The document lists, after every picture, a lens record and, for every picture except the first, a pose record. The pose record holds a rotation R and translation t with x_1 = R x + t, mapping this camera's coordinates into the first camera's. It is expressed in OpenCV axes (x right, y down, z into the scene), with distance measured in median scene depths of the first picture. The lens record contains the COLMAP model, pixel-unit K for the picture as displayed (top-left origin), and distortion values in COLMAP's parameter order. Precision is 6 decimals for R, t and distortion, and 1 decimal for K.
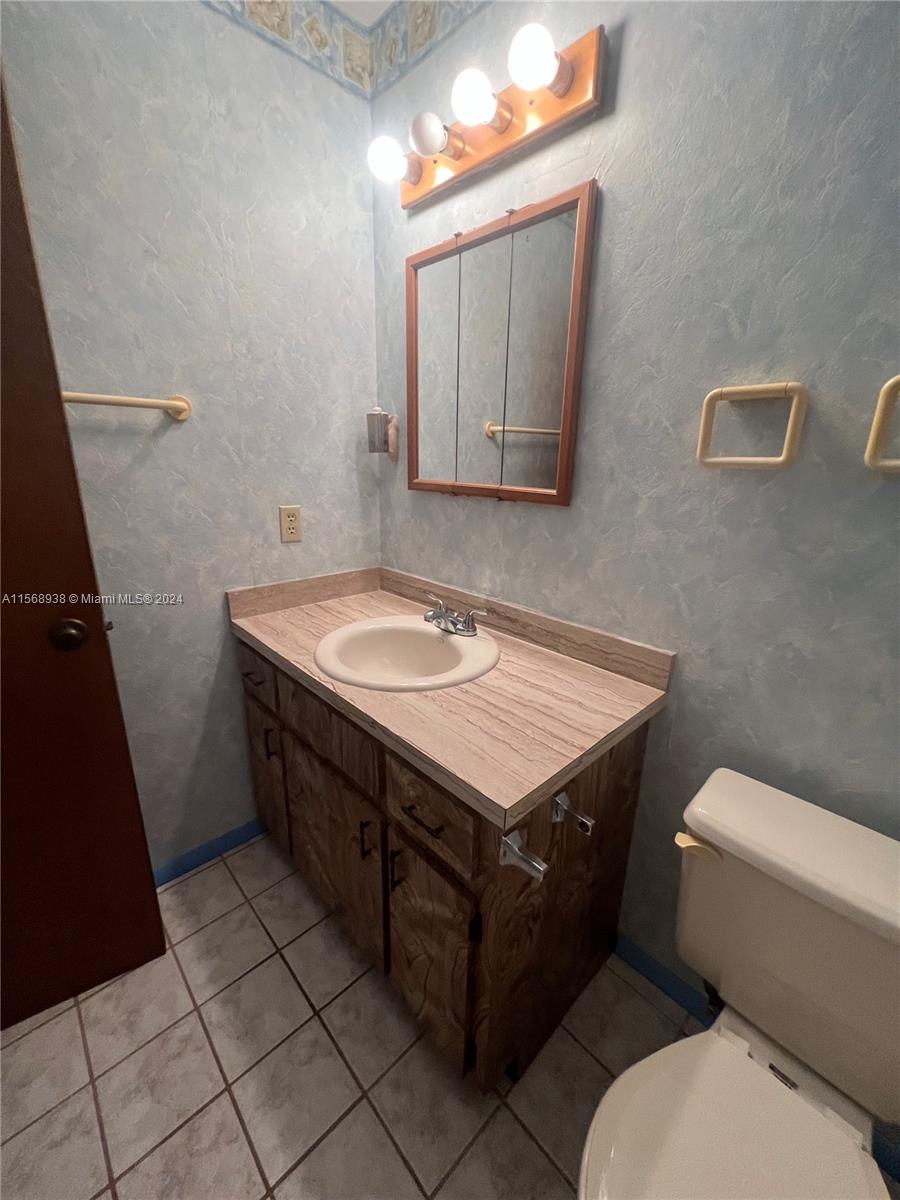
lens RADIAL K [[478.6, 0, 450.1], [0, 478.6, 594.8], [0, 0, 1]] dist [0.000273, 0.000545]
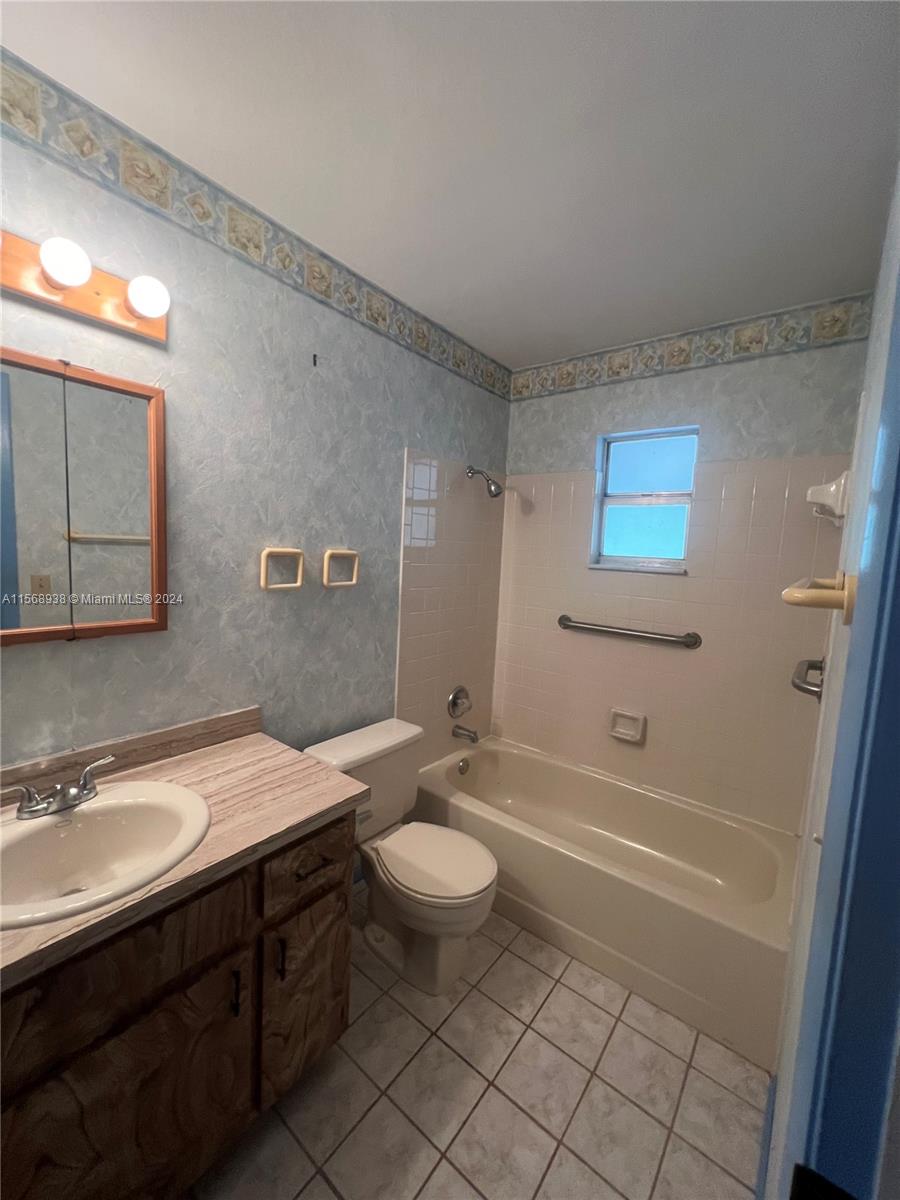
lens RADIAL K [[478.6, 0, 450.1], [0, 478.6, 594.8], [0, 0, 1]] dist [0.000273, 0.000545]
pose [[-0.140311, -0.126960, 0.981934, -1.099944], [0.228976, 0.960699, 0.156933, -0.324232], [-0.963267, 0.246859, -0.105726, 0.477244]]
